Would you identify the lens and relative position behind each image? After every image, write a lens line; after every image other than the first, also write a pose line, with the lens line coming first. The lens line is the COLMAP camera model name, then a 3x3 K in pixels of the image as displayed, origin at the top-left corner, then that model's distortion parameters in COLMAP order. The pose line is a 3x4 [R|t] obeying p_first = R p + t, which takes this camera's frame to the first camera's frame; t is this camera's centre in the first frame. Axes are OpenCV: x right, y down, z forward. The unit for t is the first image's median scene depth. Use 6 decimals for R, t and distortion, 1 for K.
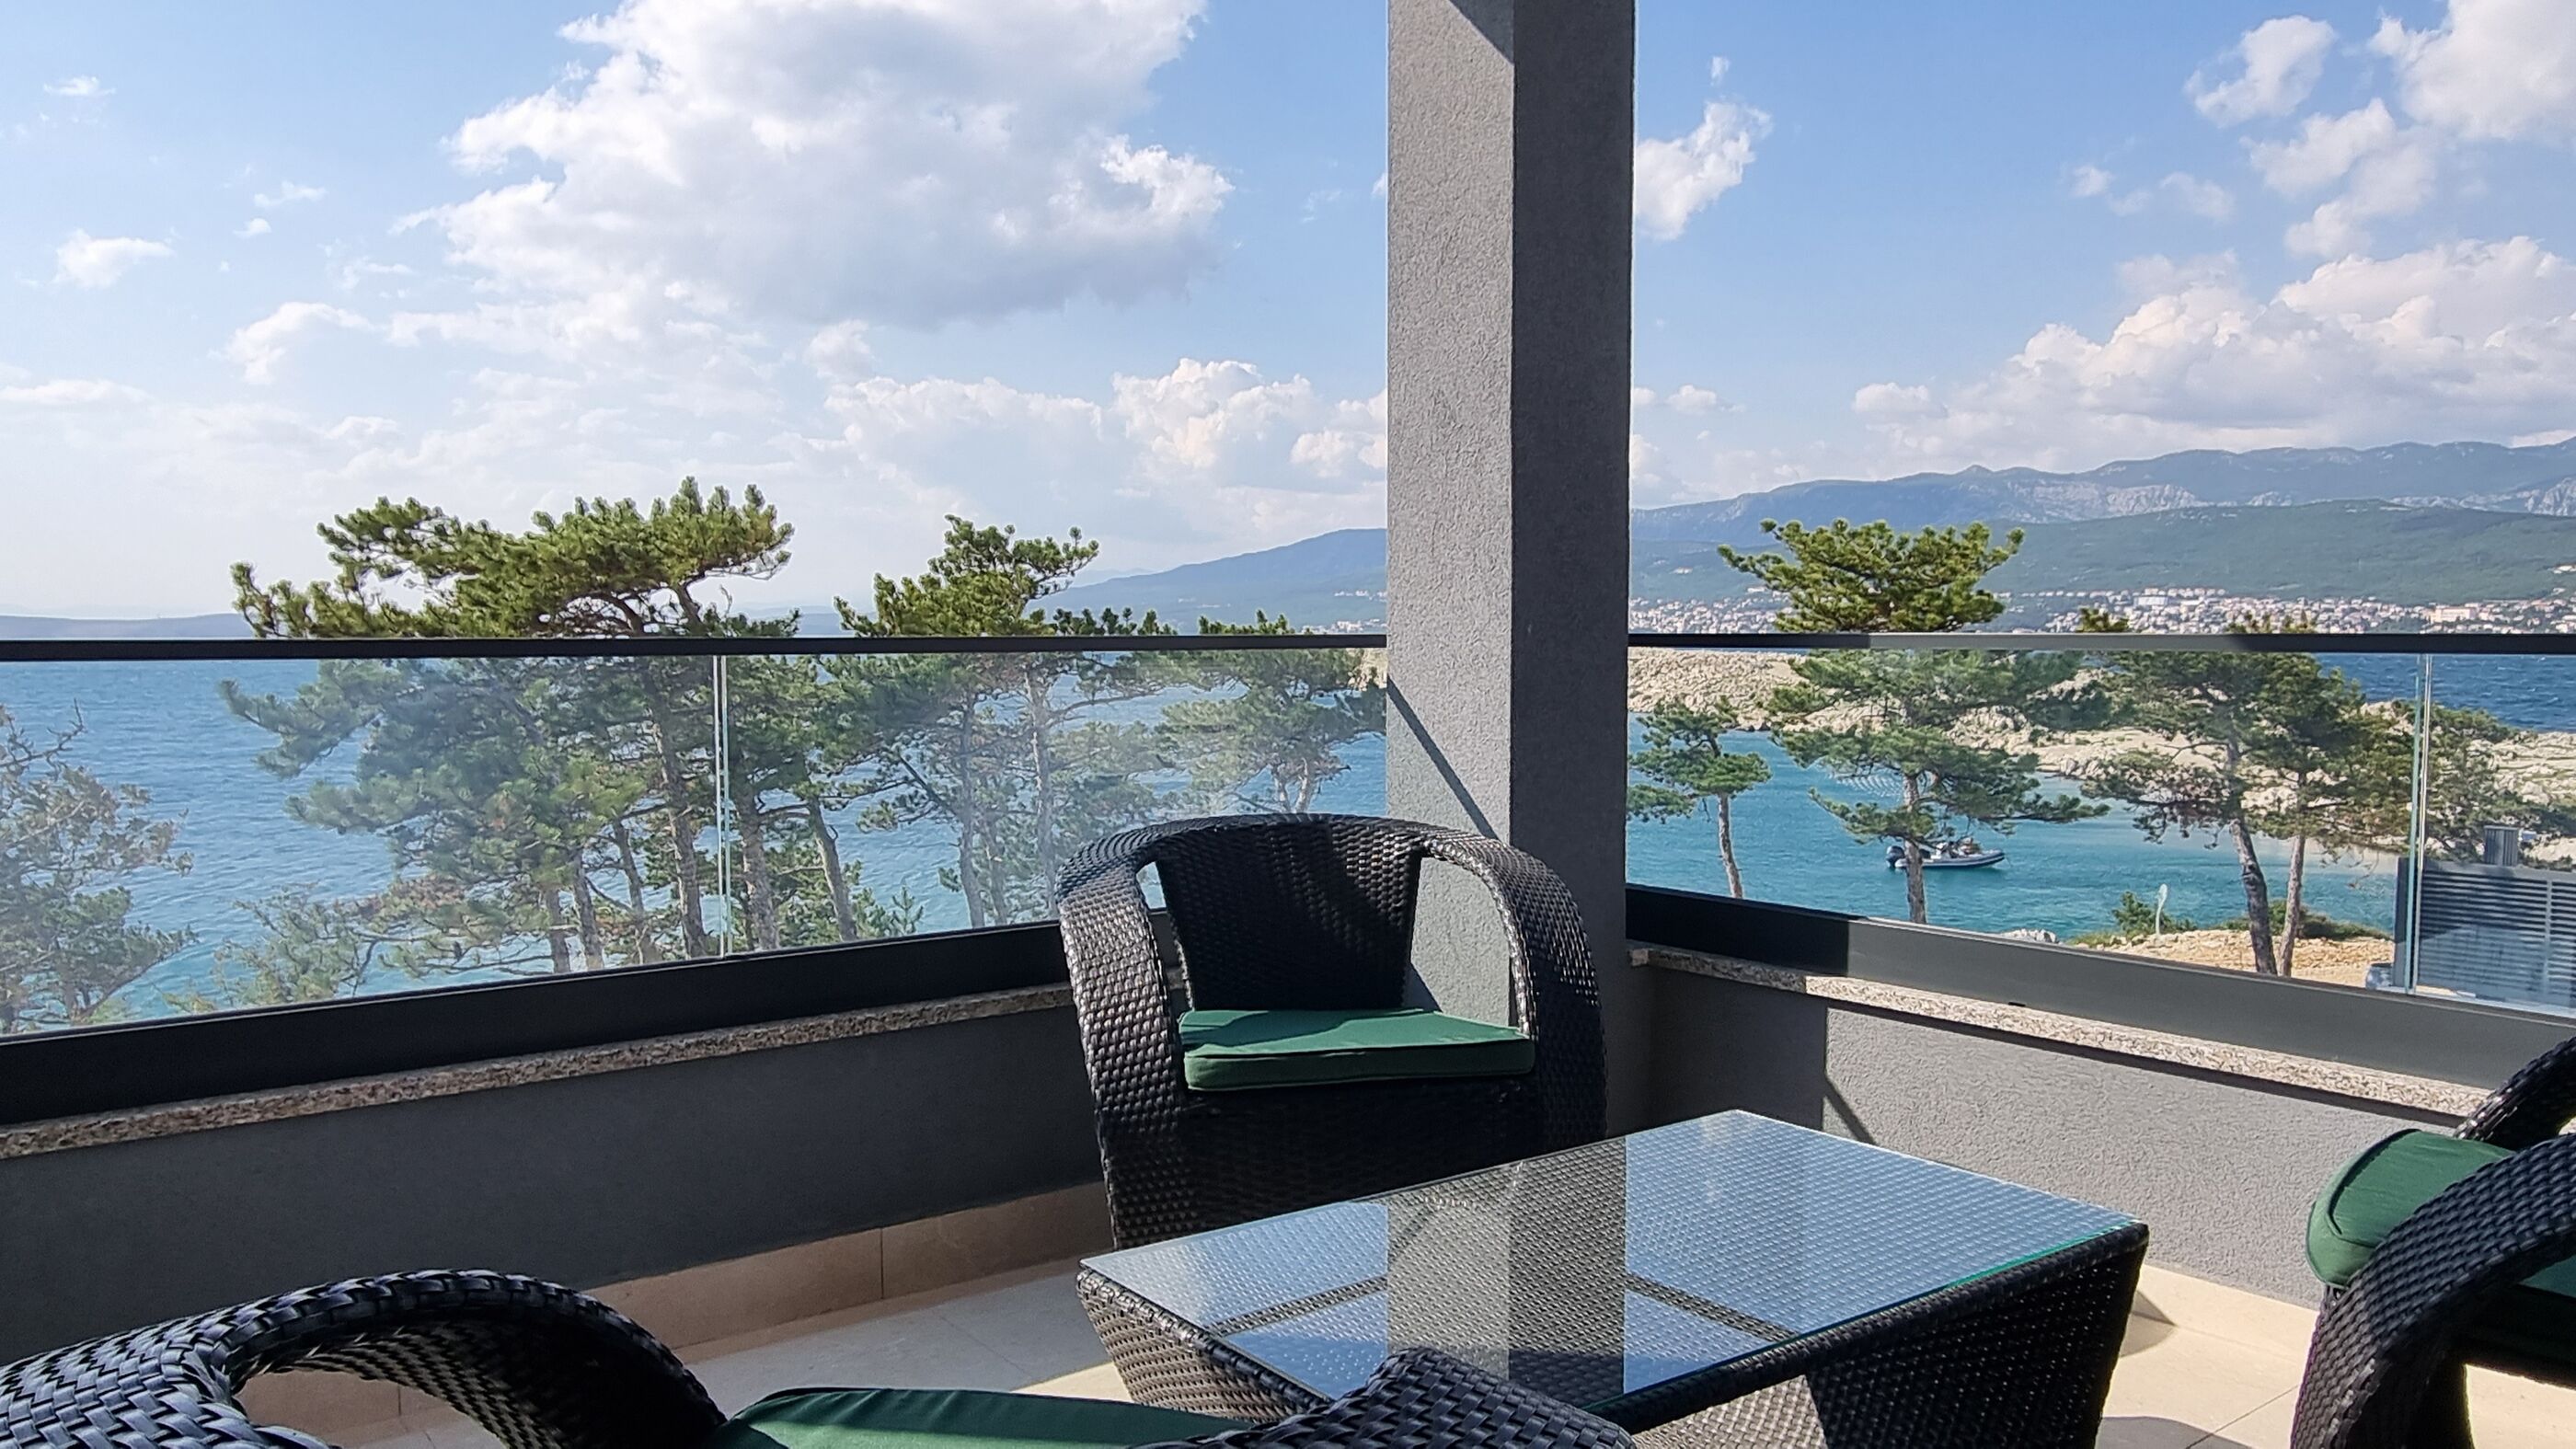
lens RADIAL K [[1873.1, 0, 1289.8], [0, 1873.1, 663.9], [0, 0, 1]] dist [-0.003492, -0.001605]
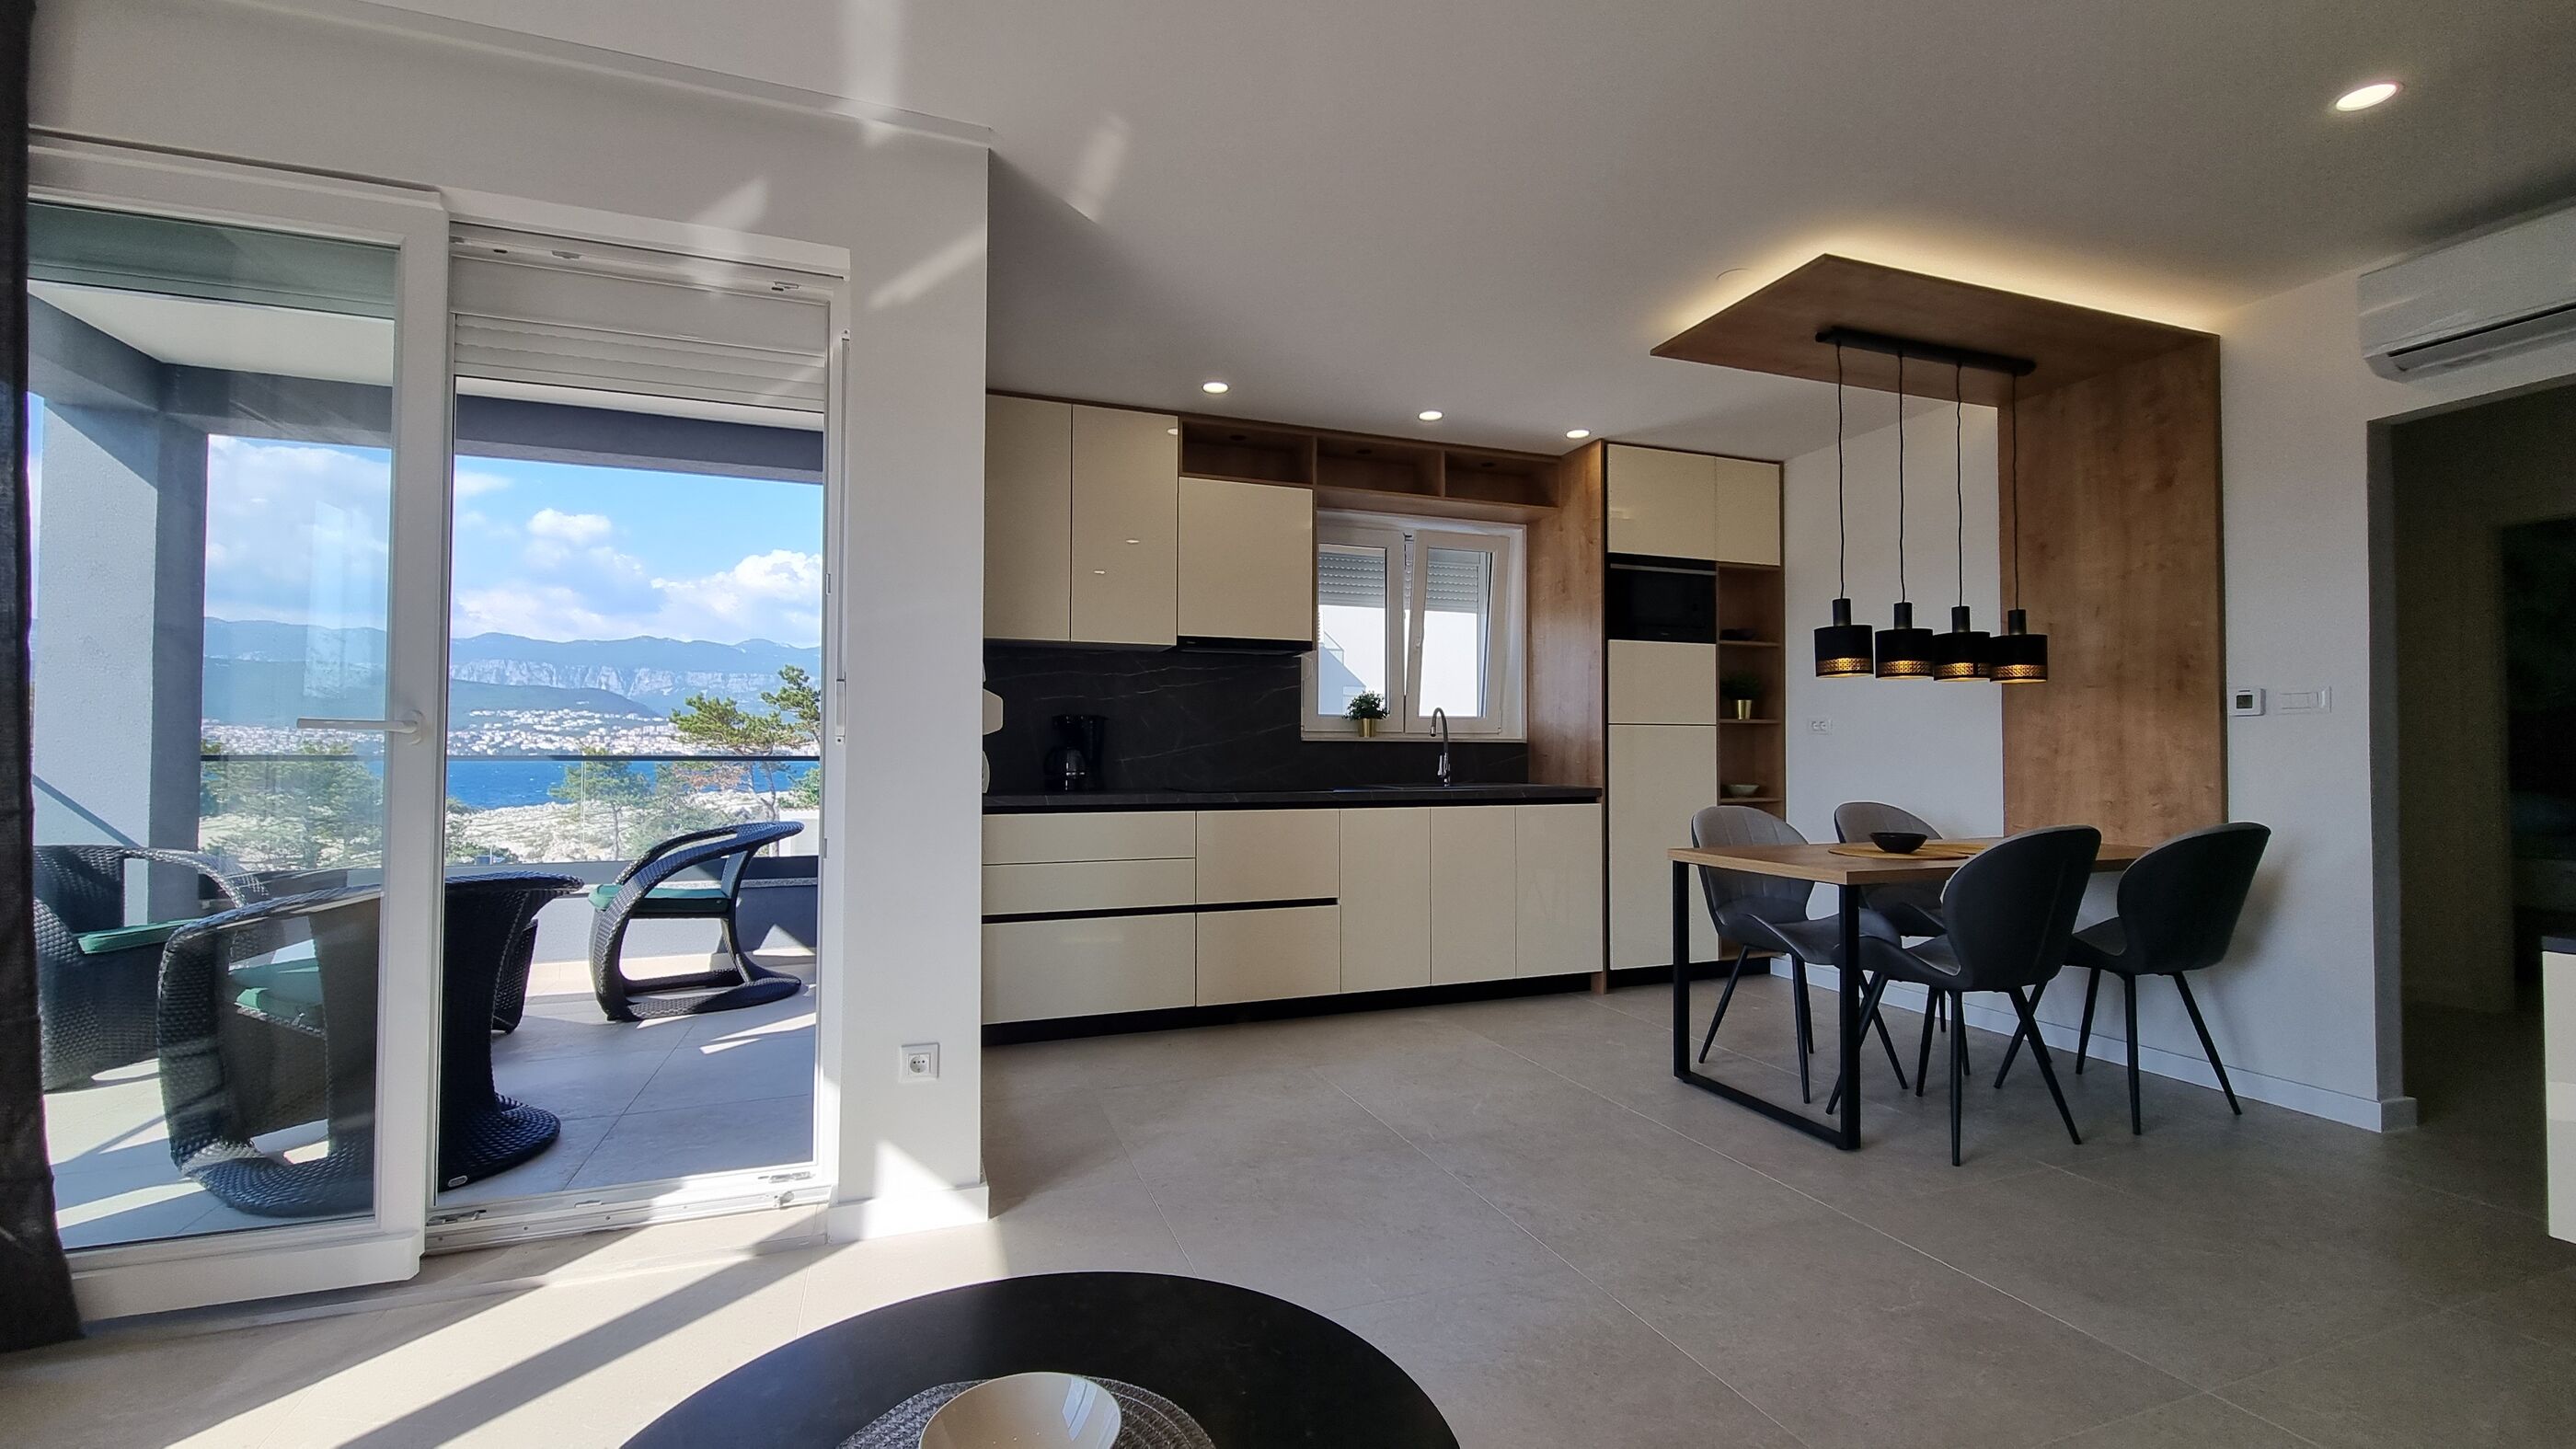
lens RADIAL K [[1047.9, 0, 1294.5], [0, 1047.9, 729.9], [0, 0, 1]] dist [-0.001018, -0.000232]
pose [[0.306511, 0.017540, 0.951705, -0.137855], [0.018724, 0.999526, -0.024452, 0.002116], [-0.951683, 0.025315, 0.306037, -0.134233]]
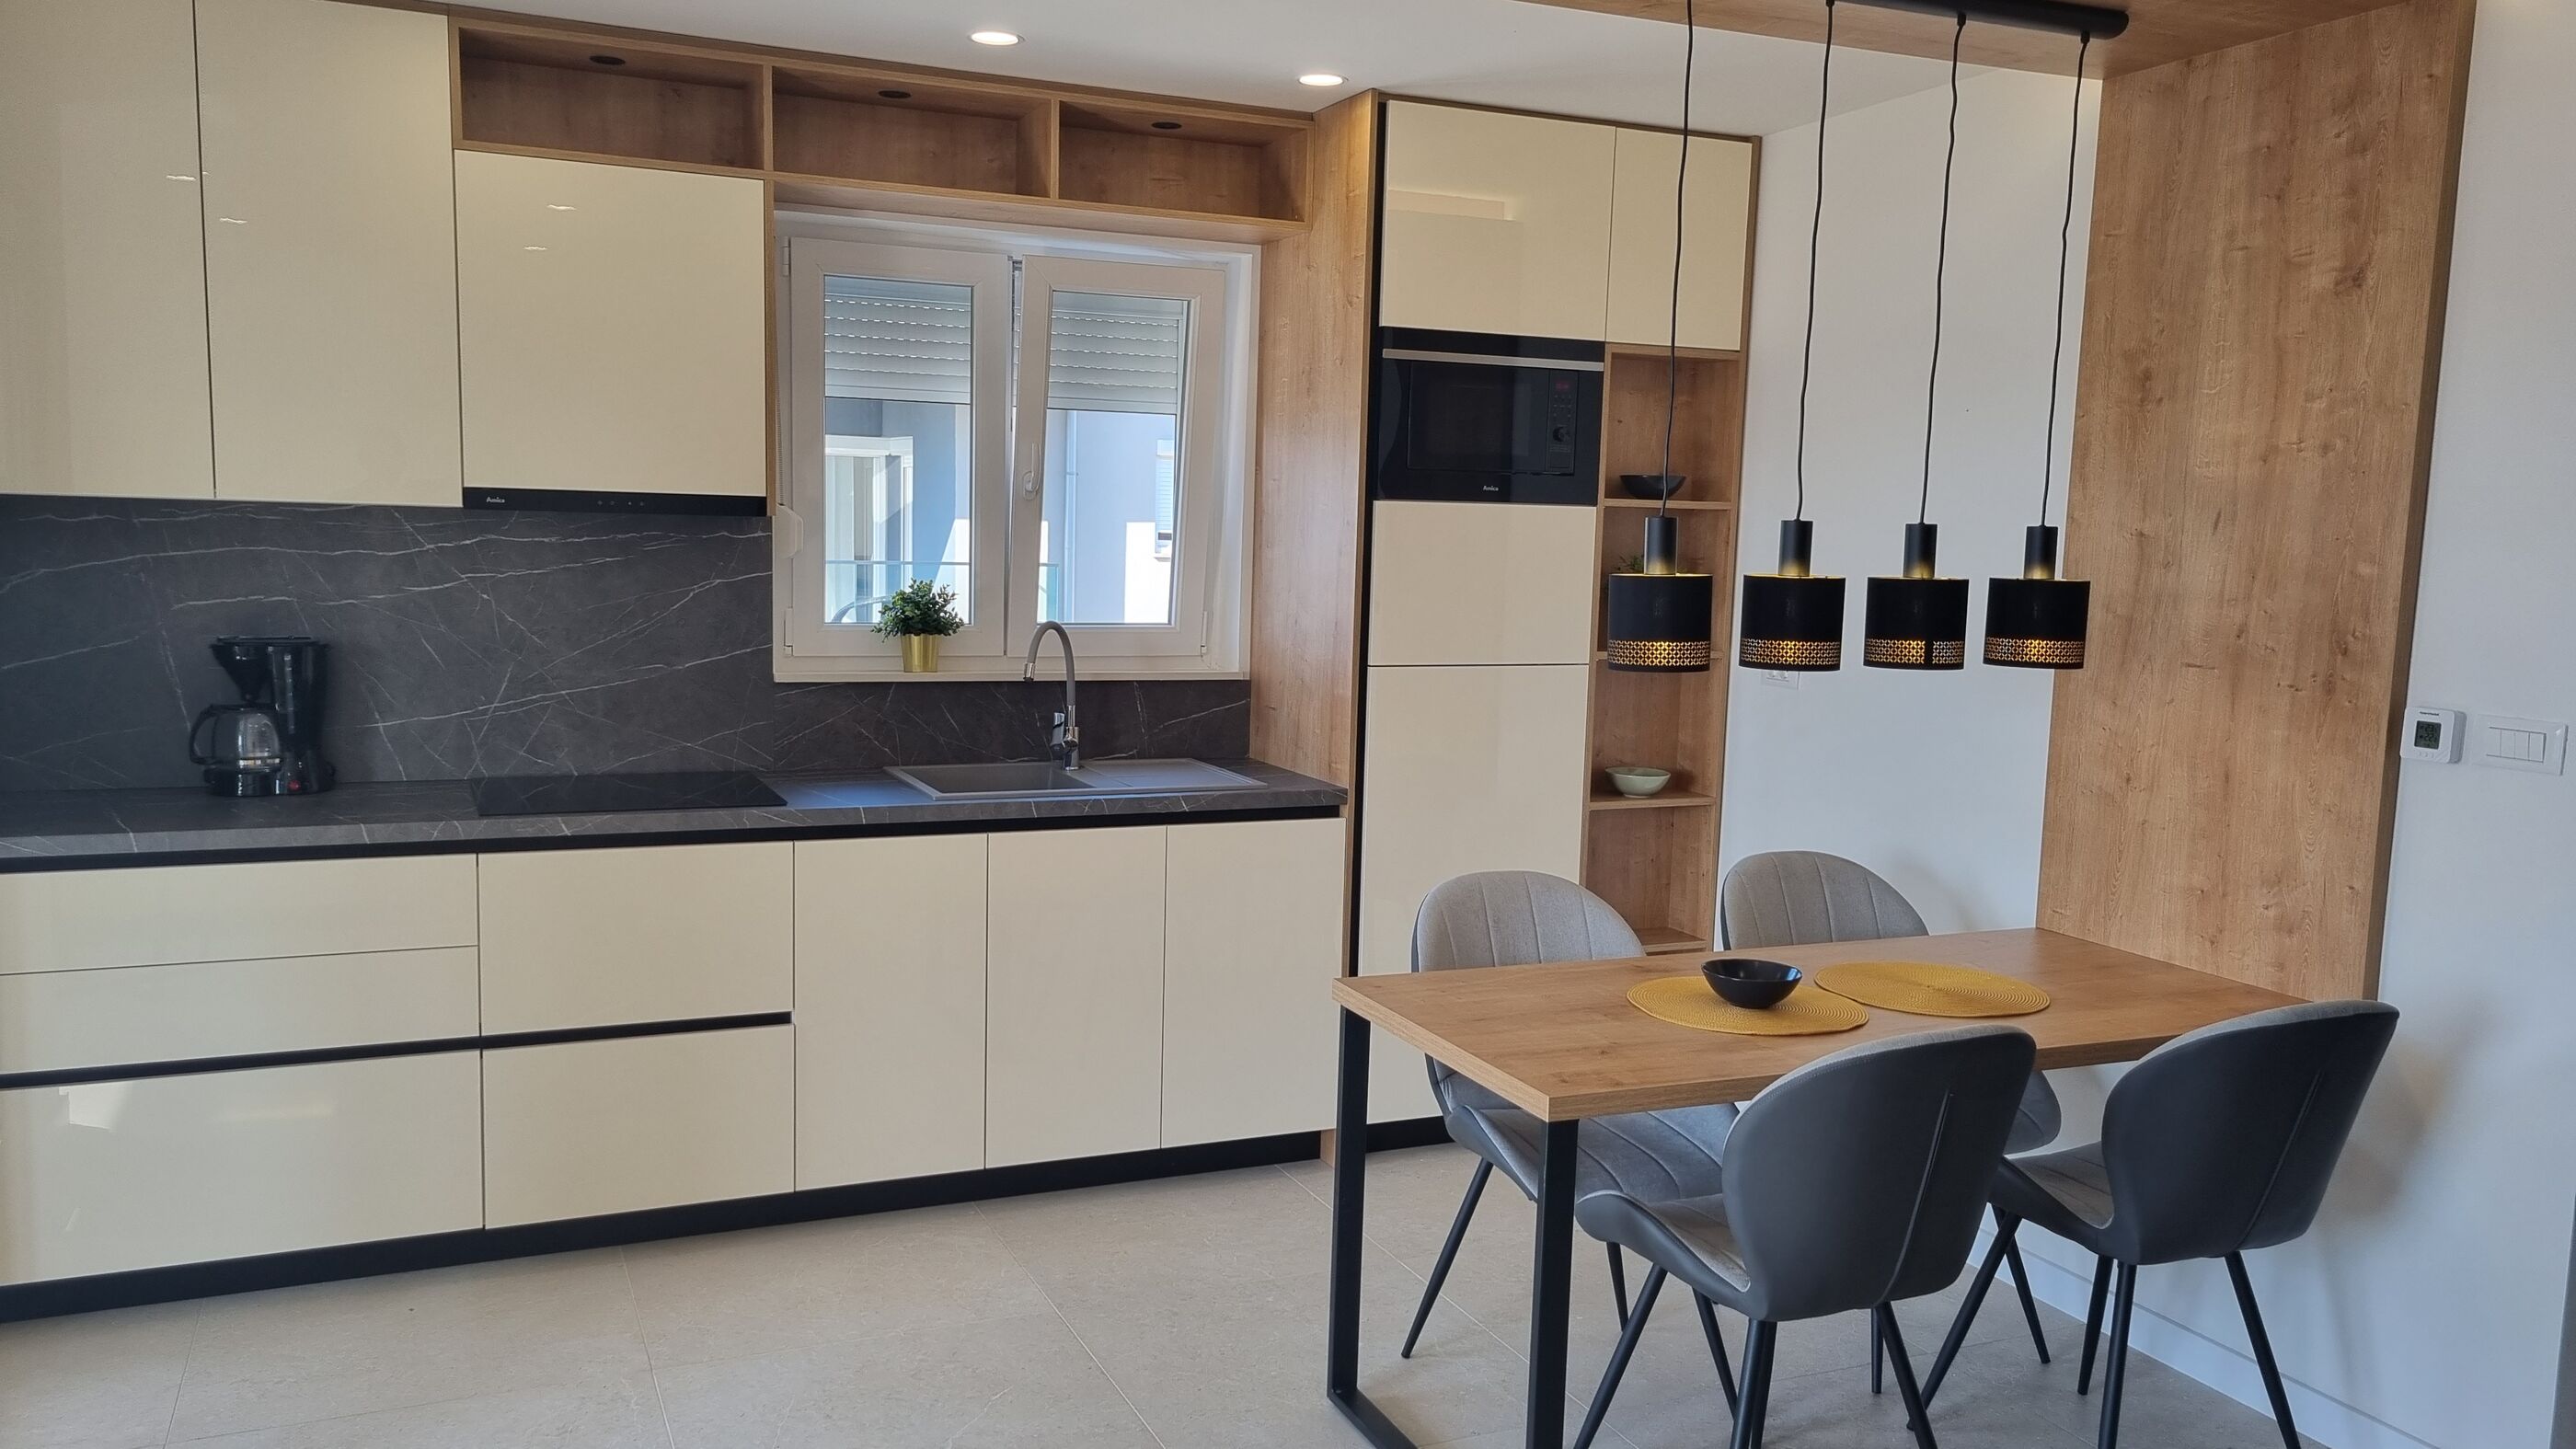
lens RADIAL K [[1924.9, 0, 1269.7], [0, 1924.9, 749.8], [0, 0, 1]] dist [0.053646, -0.031643]
pose [[0.252948, -0.110604, 0.961137, -0.104808], [-0.006226, 0.993237, 0.115937, -0.025383], [-0.967460, -0.035310, 0.250549, -0.185184]]
